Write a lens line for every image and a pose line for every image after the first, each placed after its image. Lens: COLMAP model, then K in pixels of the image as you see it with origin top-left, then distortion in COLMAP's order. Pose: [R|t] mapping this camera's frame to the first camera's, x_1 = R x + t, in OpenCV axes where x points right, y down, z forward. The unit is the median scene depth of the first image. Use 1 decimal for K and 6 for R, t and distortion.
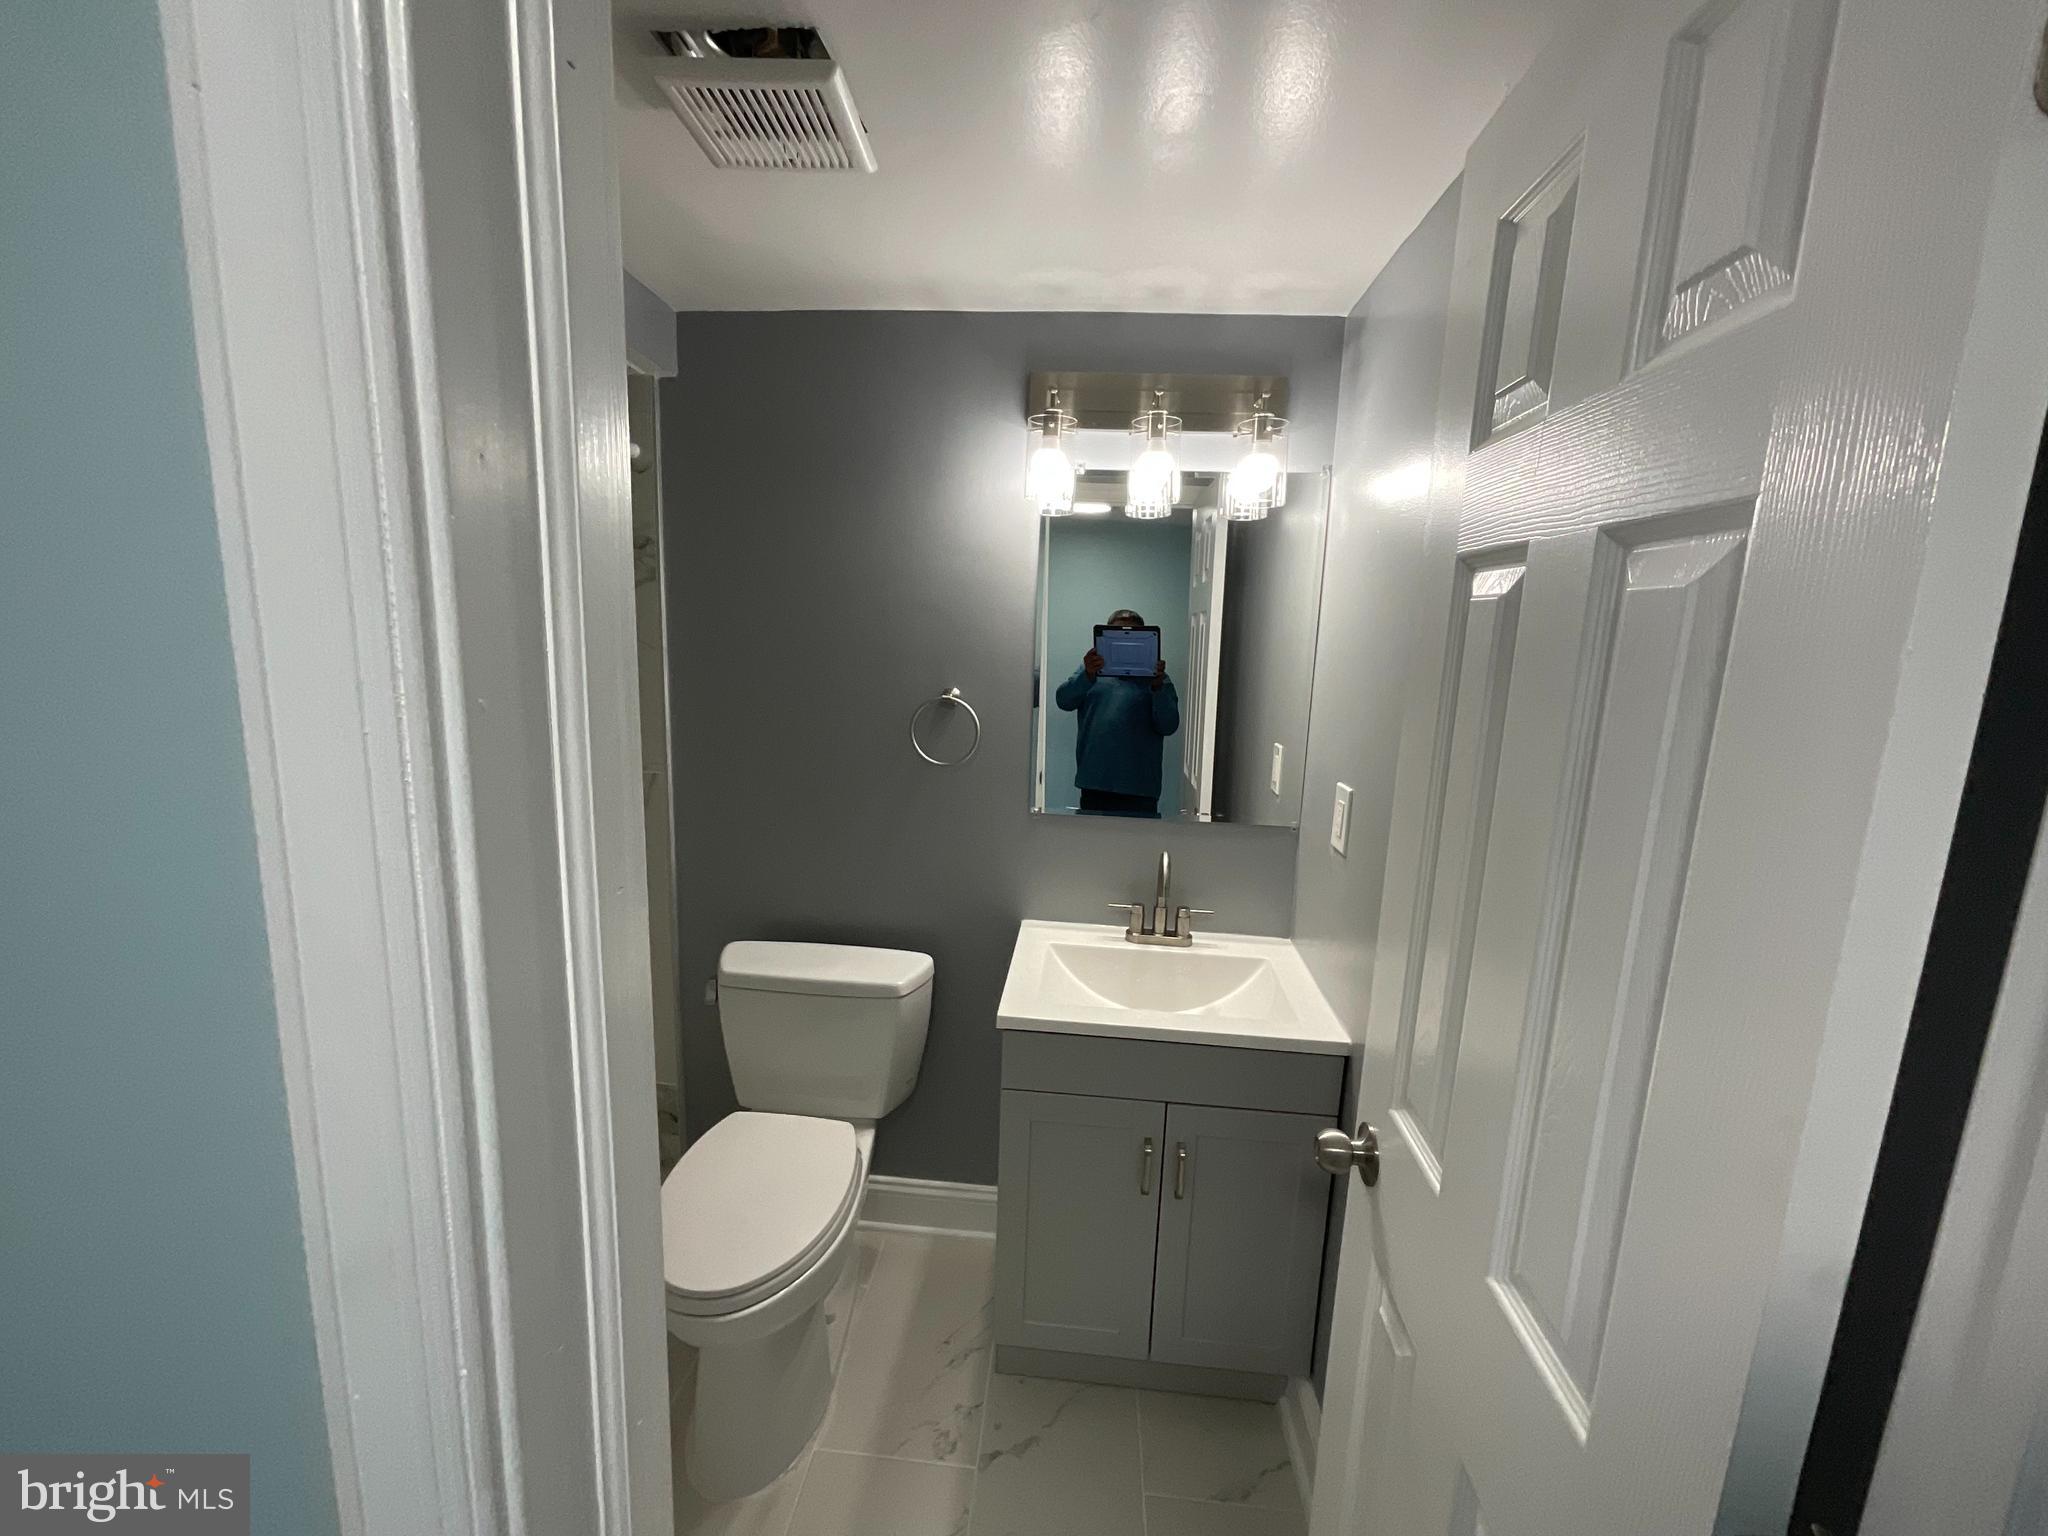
lens RADIAL K [[831.0, 0, 1022.7], [0, 831.0, 765.8], [0, 0, 1]] dist [0.002142, -0.003172]
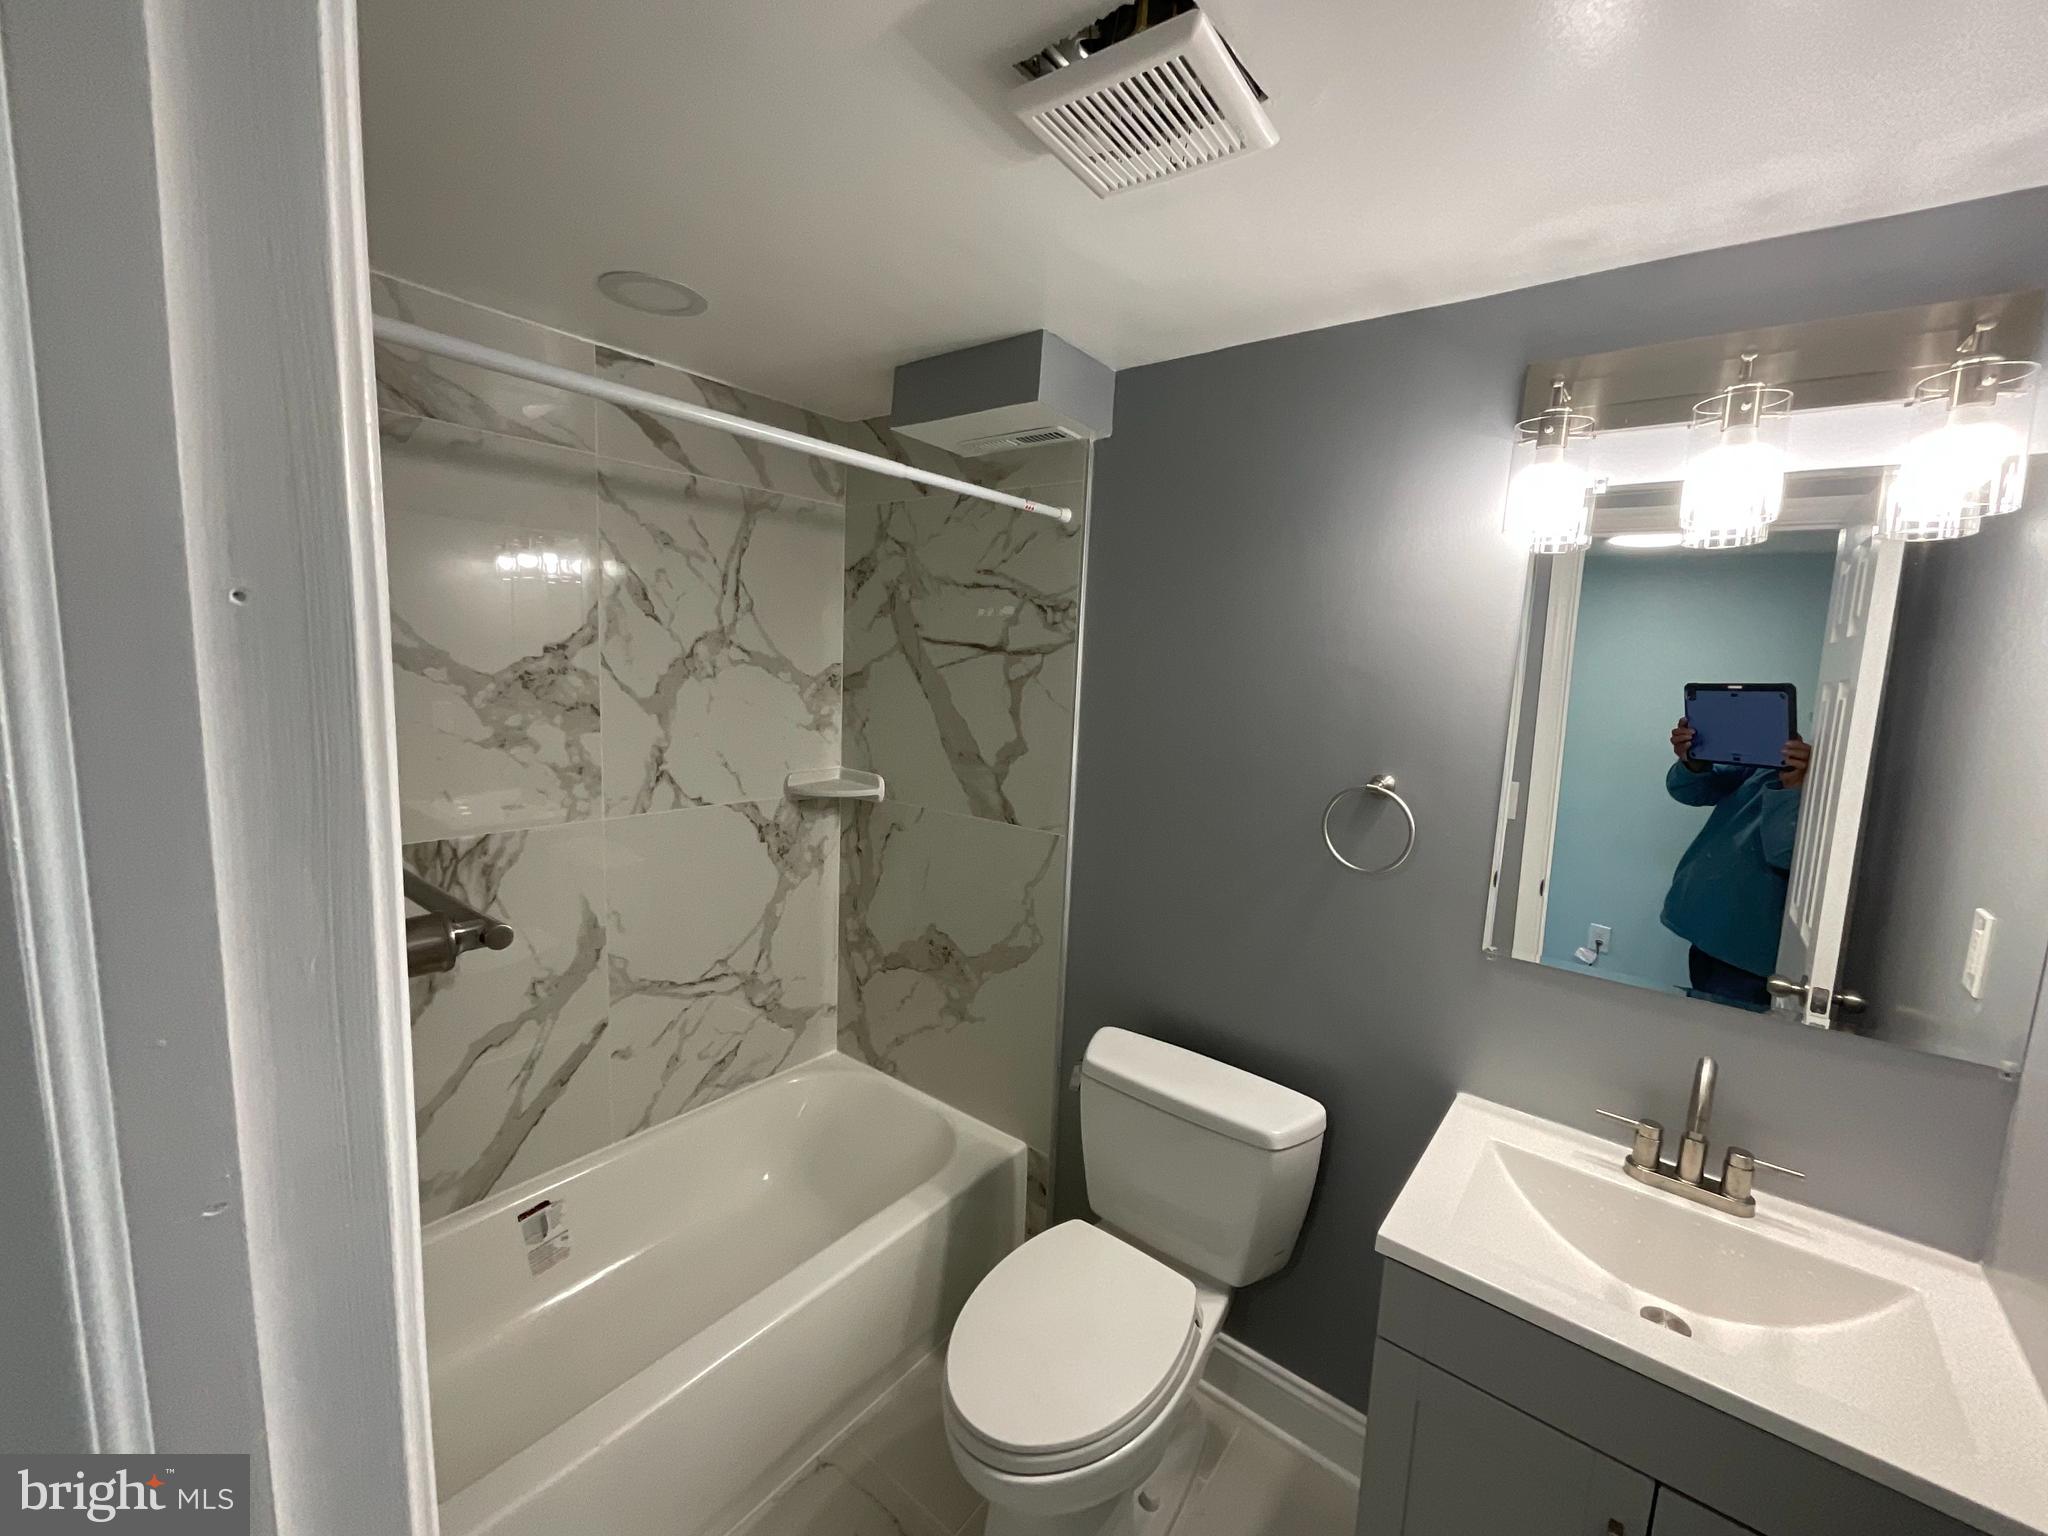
lens RADIAL K [[831.0, 0, 1022.7], [0, 831.0, 765.8], [0, 0, 1]] dist [0.002142, -0.003172]
pose [[0.832393, 0.076859, -0.548830, 0.064594], [-0.109521, 0.993619, -0.026959, -0.045116], [0.543256, 0.082549, 0.835499, 0.155279]]
